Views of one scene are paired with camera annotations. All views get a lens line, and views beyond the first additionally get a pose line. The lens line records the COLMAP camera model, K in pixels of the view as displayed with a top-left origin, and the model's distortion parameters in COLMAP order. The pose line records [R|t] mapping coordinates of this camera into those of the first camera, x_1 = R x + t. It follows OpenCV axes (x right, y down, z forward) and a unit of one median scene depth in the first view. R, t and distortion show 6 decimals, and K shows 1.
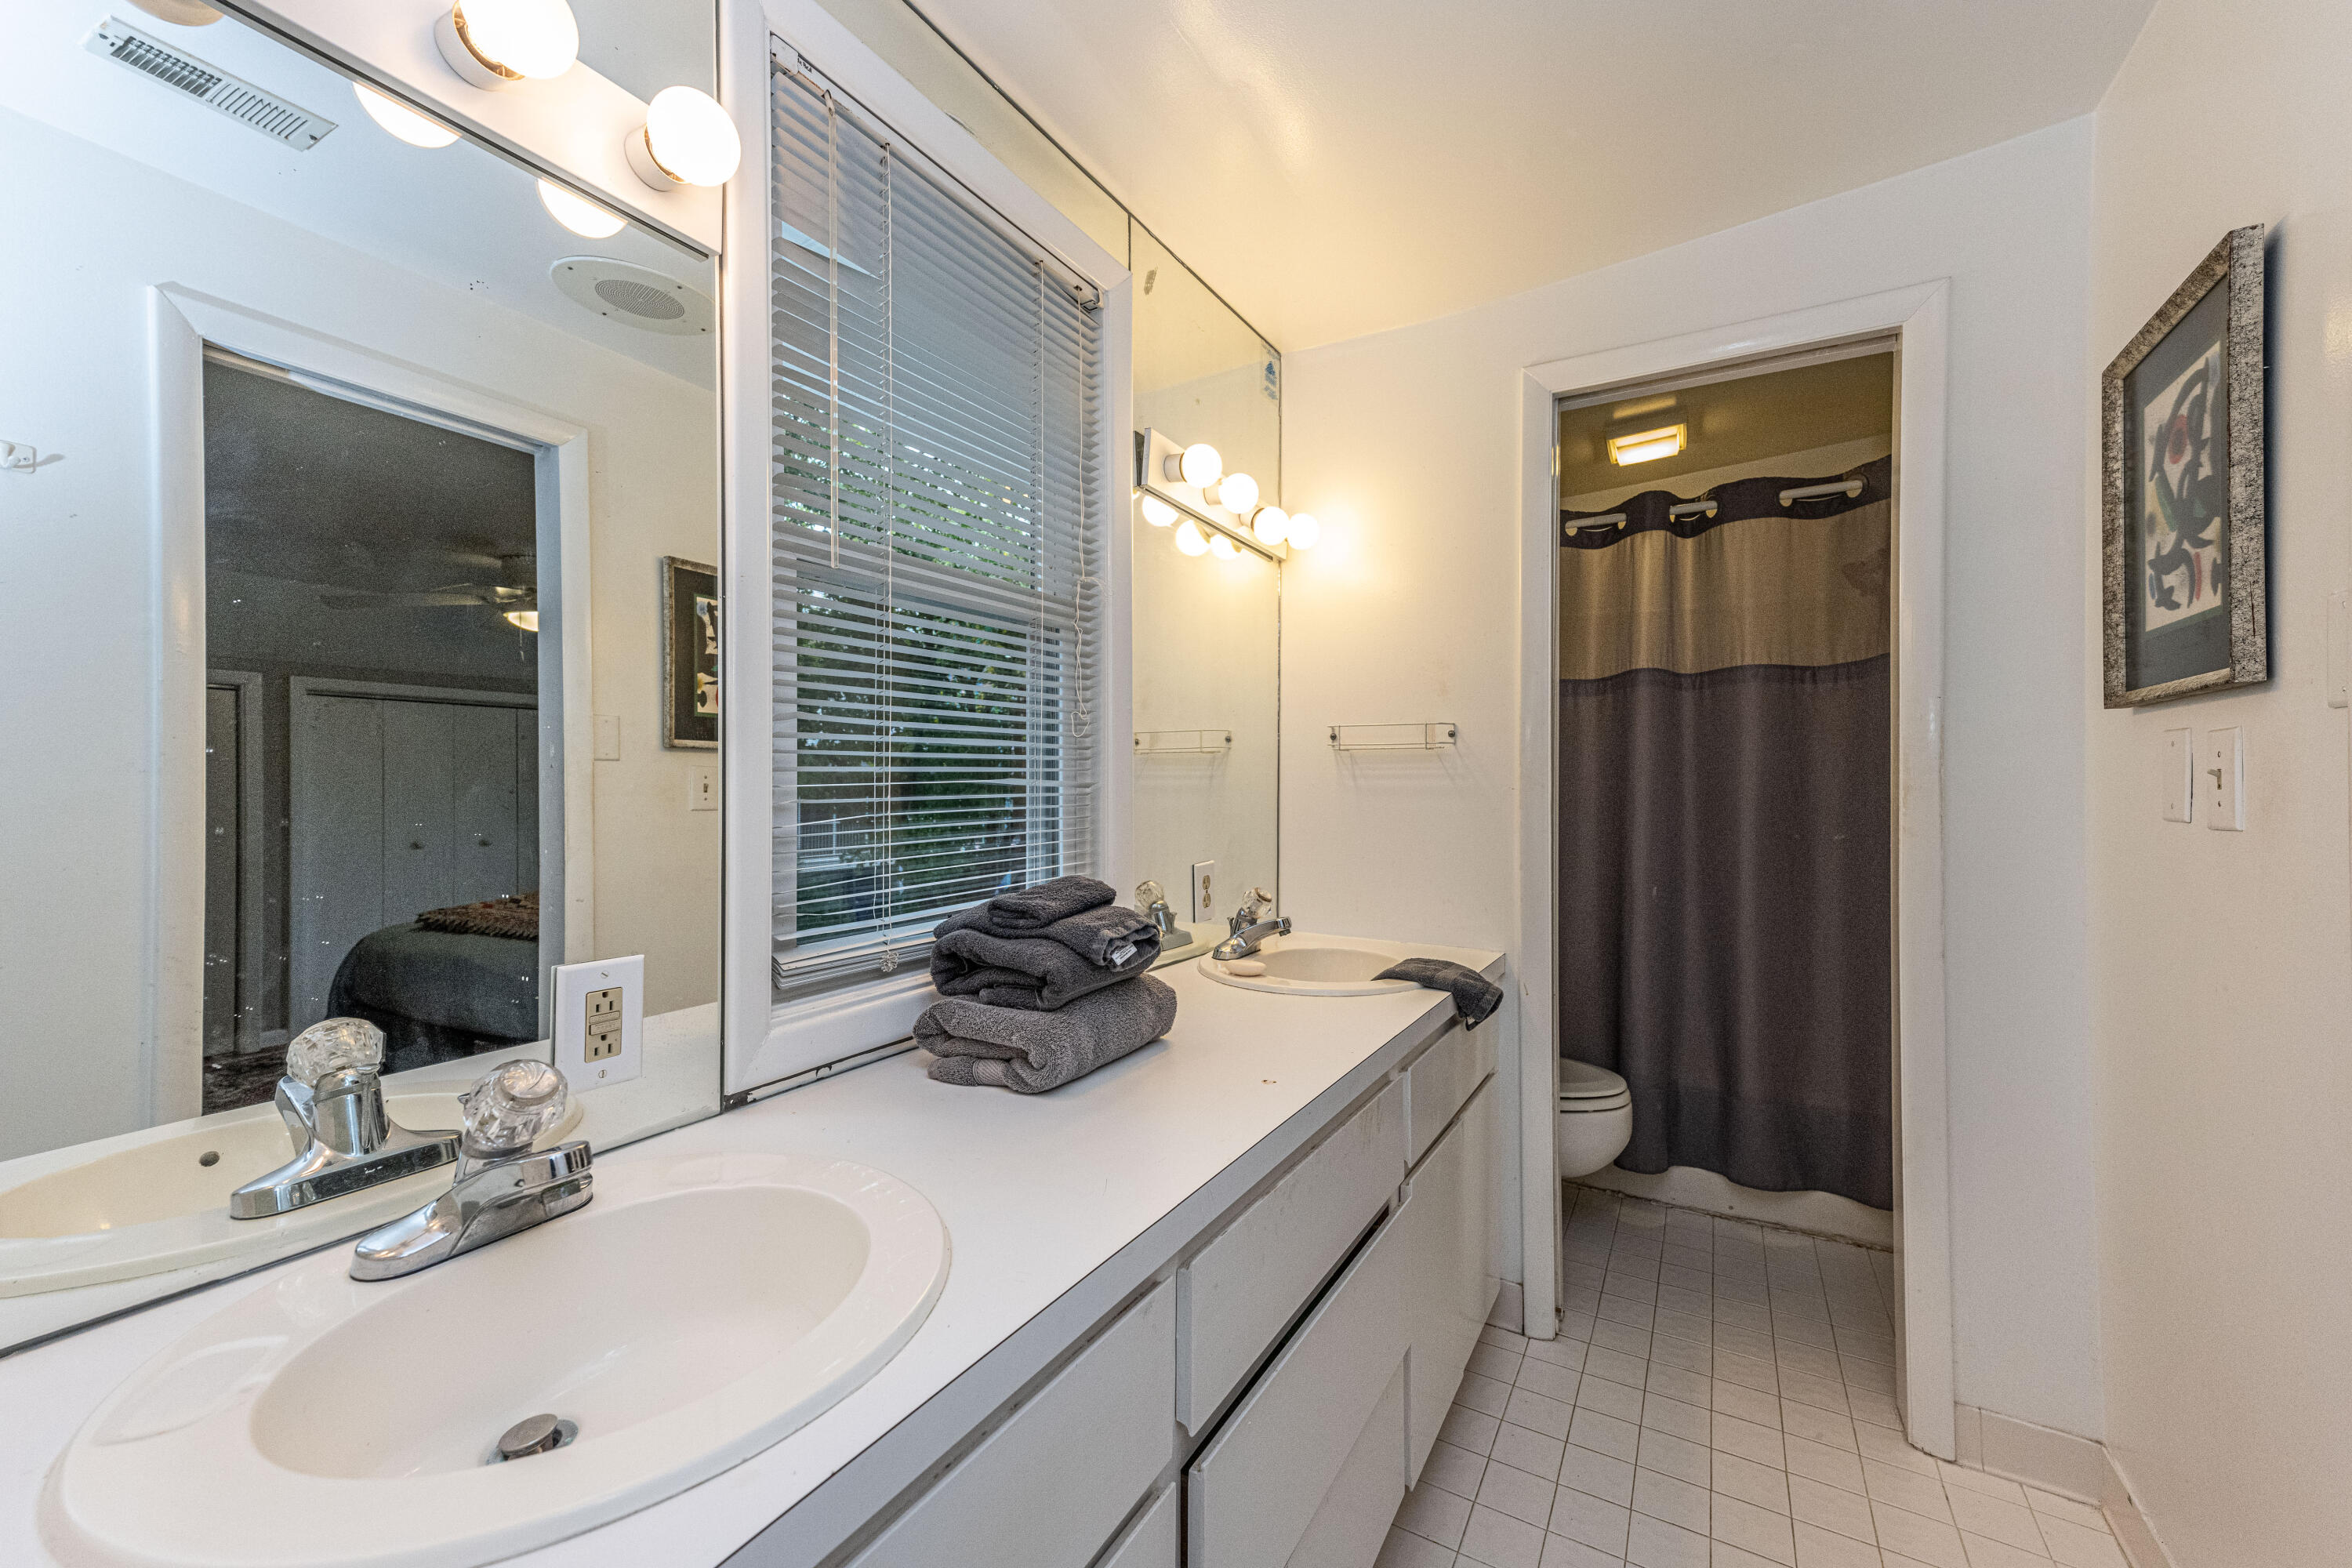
lens RADIAL K [[936.0, 0, 1188.2], [0, 936.0, 785.8], [0, 0, 1]] dist [0.002106, 0.007420]
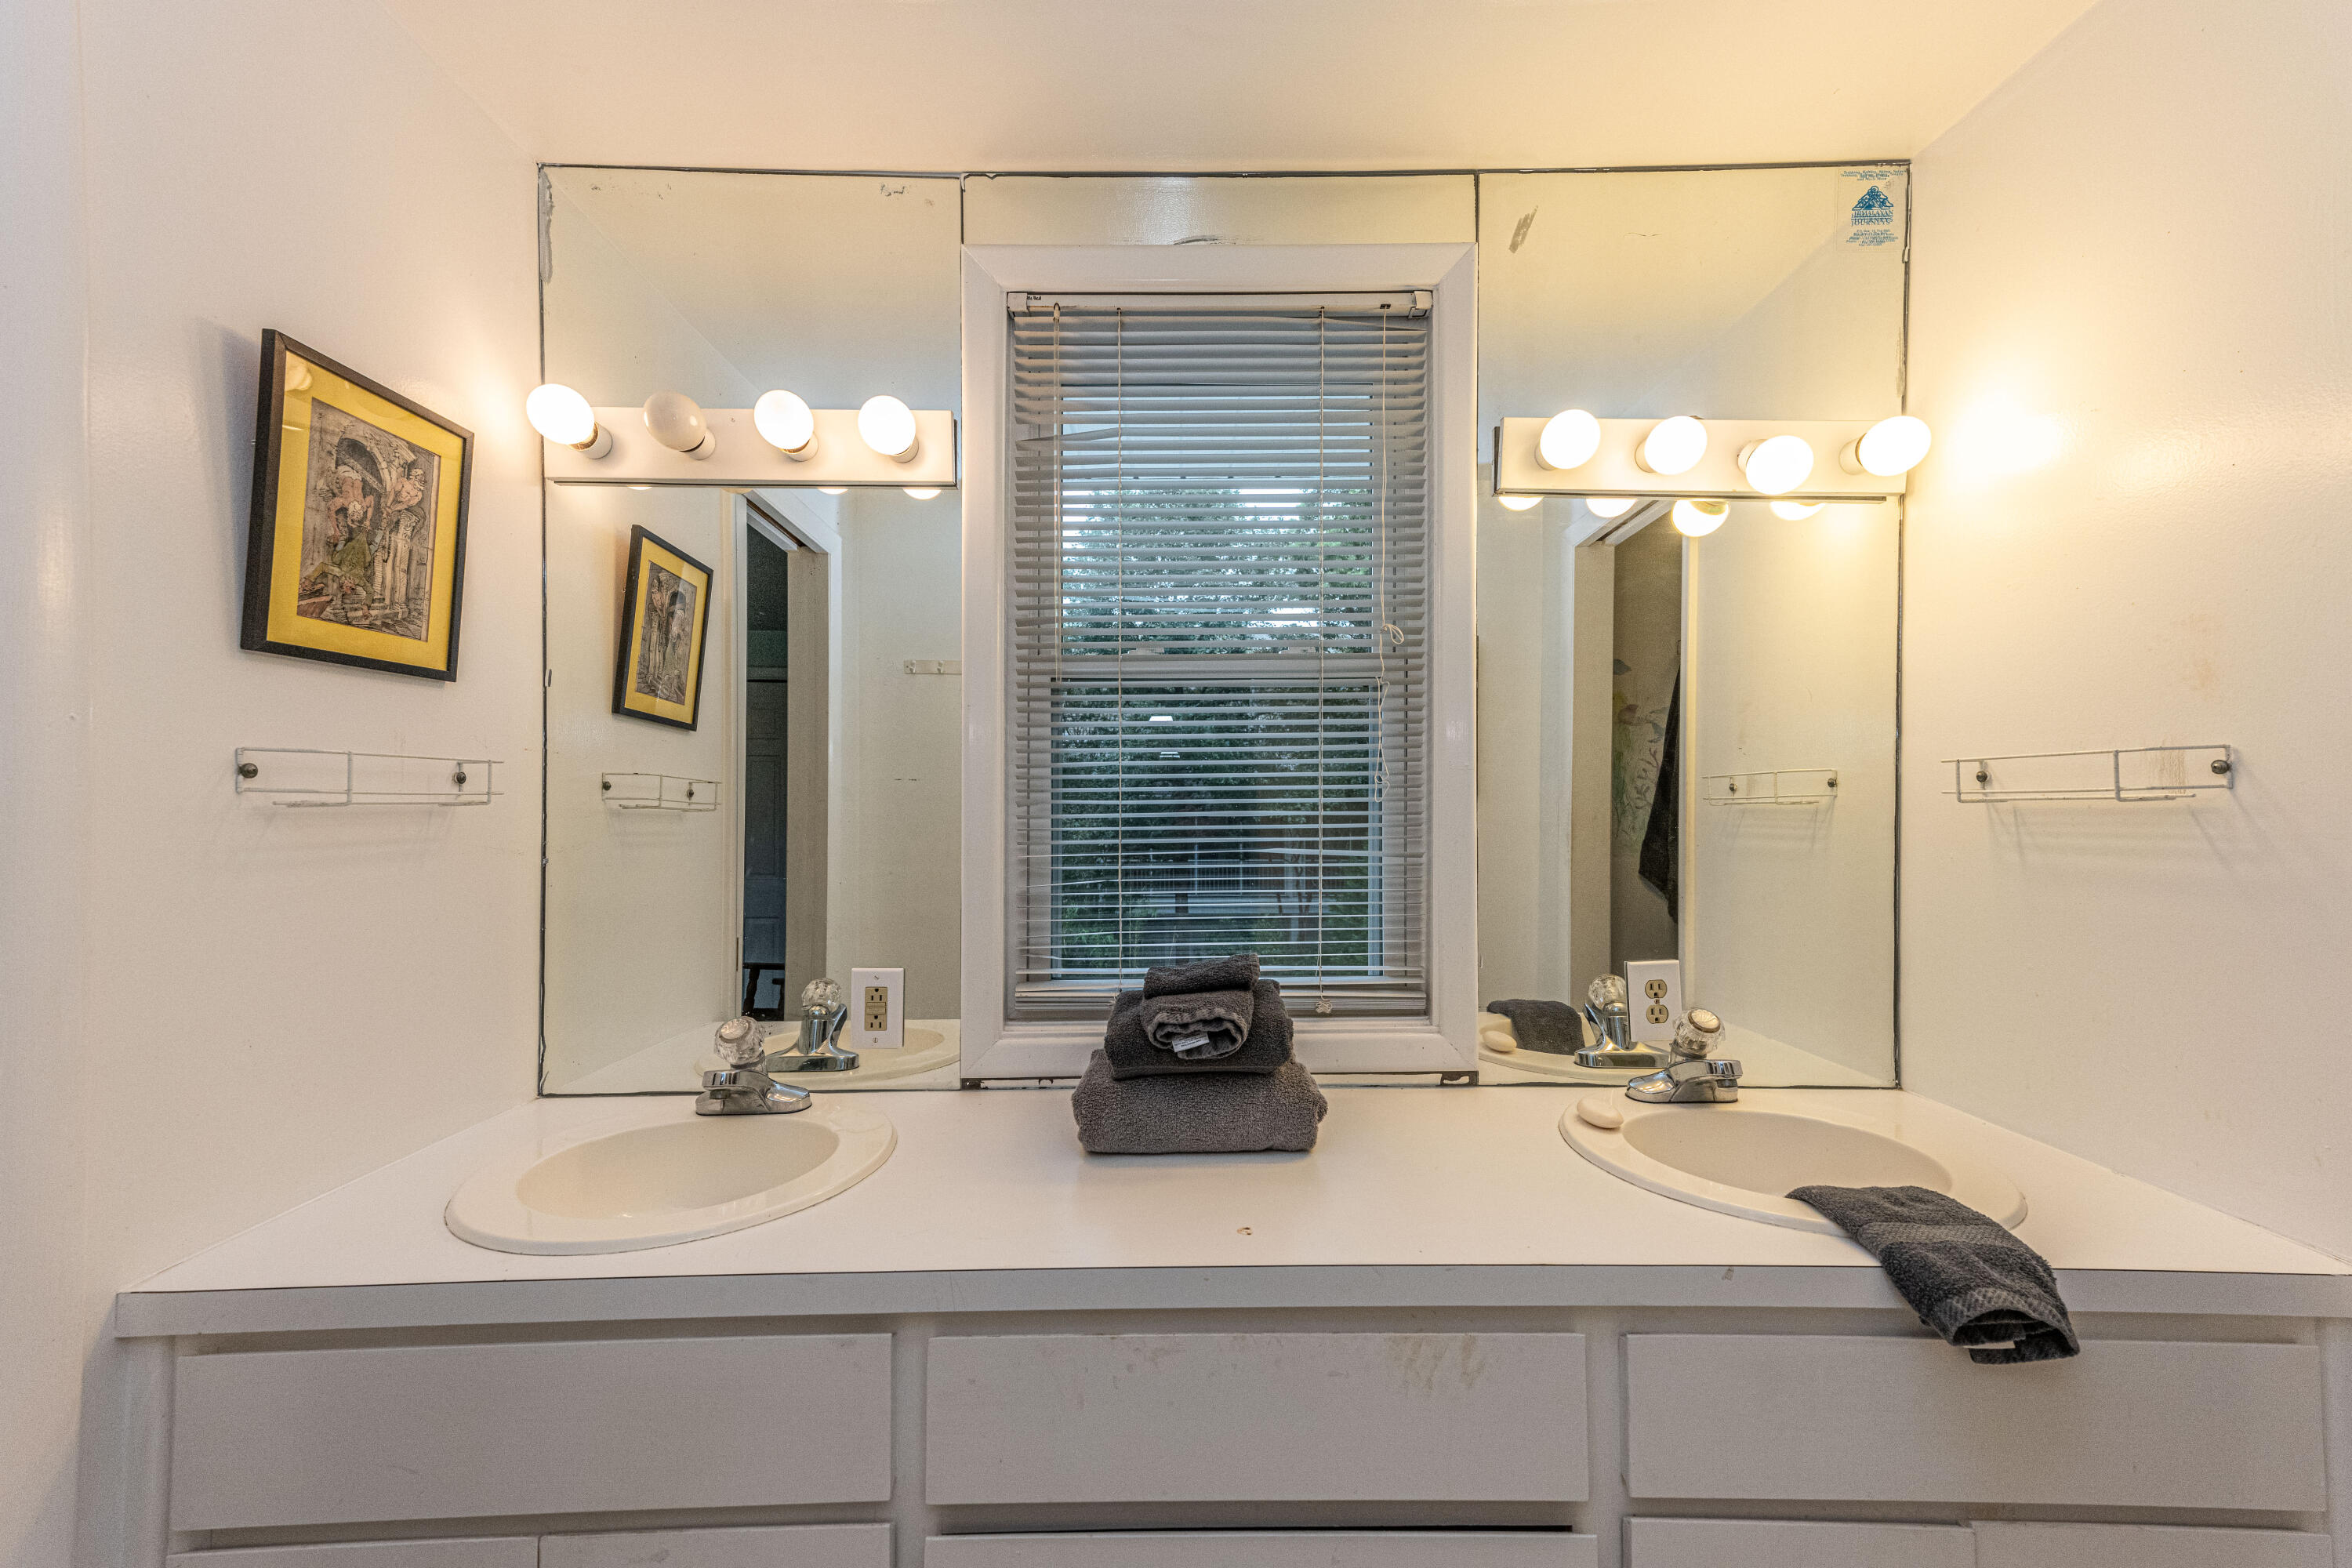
lens RADIAL K [[902.4, 0, 1181.2], [0, 902.4, 814.6], [0, 0, 1]] dist [0.010336, 0.006091]
pose [[0.499864, 0.000671, -0.866104, 0.715887], [0.002096, 0.999996, 0.001984, -0.056345], [0.866102, -0.002807, 0.499860, 0.515420]]
